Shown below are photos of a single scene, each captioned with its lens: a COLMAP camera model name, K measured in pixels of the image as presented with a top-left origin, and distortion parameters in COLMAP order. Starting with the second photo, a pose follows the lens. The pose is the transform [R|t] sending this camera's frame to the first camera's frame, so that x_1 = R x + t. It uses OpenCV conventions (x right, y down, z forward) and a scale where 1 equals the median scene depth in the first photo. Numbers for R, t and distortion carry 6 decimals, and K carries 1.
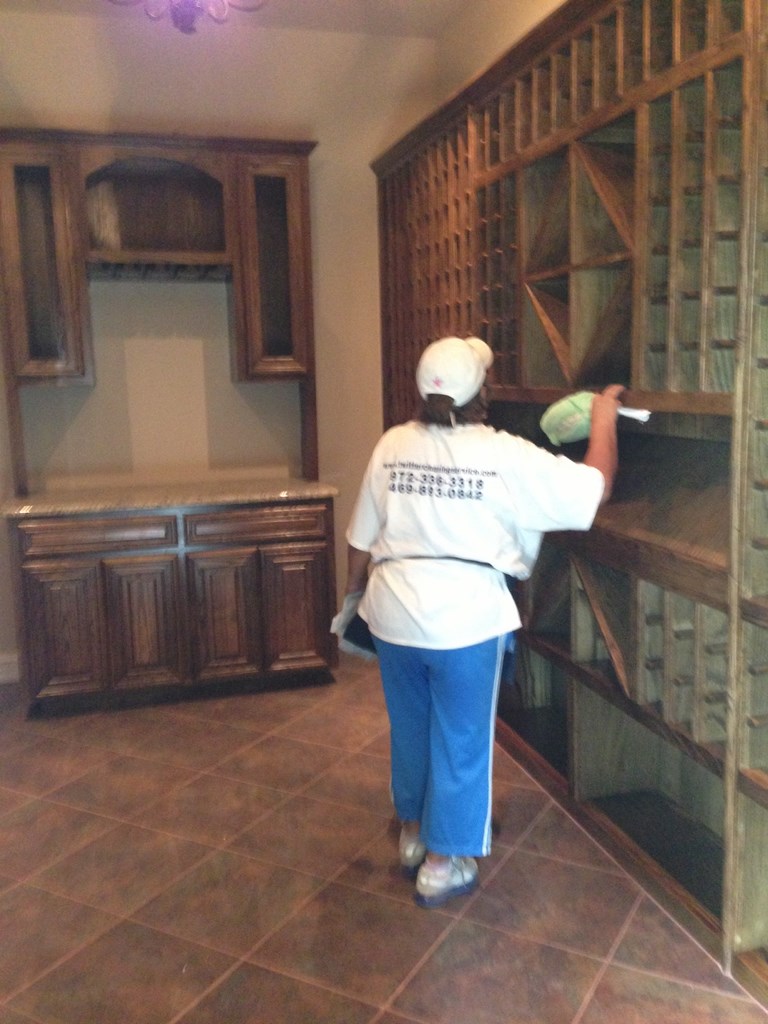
lens RADIAL K [[941.2, 0, 391.7], [0, 941.2, 521.7], [0, 0, 1]] dist [0.054811, 0.000000]
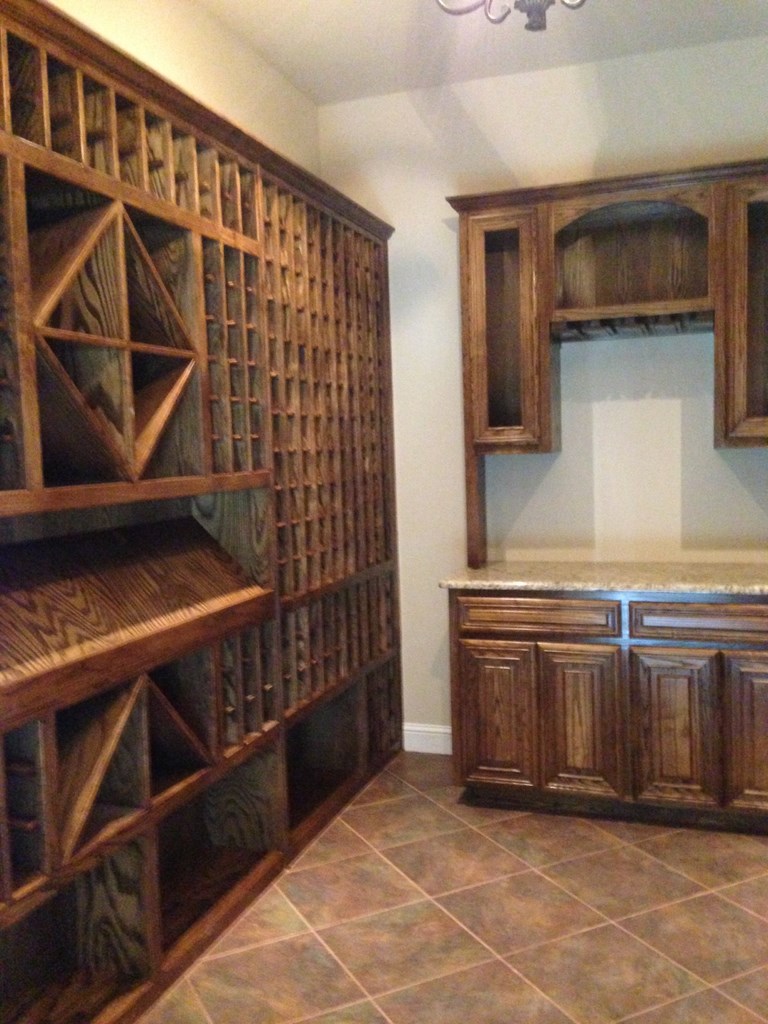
lens RADIAL K [[941.2, 0, 407.8], [0, 941.2, 513.7], [0, 0, 1]] dist [0.054811, 0.000000]
pose [[0.822145, 0.038834, -0.567952, 0.100066], [-0.081078, 0.995488, -0.049297, -0.028418], [0.563475, 0.086577, 0.821584, 0.173113]]
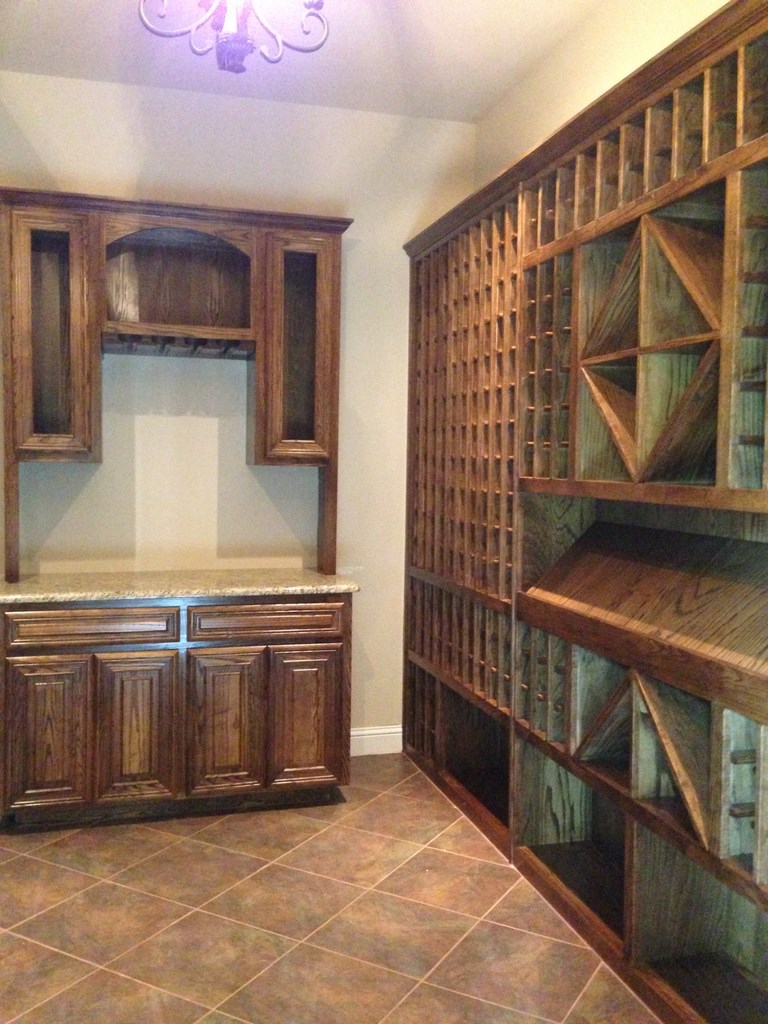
lens RADIAL K [[941.2, 0, 382.9], [0, 941.2, 517.4], [0, 0, 1]] dist [0.054811, 0.000000]
pose [[0.999275, 0.037536, -0.006340, -0.031242], [-0.037990, 0.993955, -0.103008, -0.006535], [0.002435, 0.103174, 0.994660, 0.090572]]
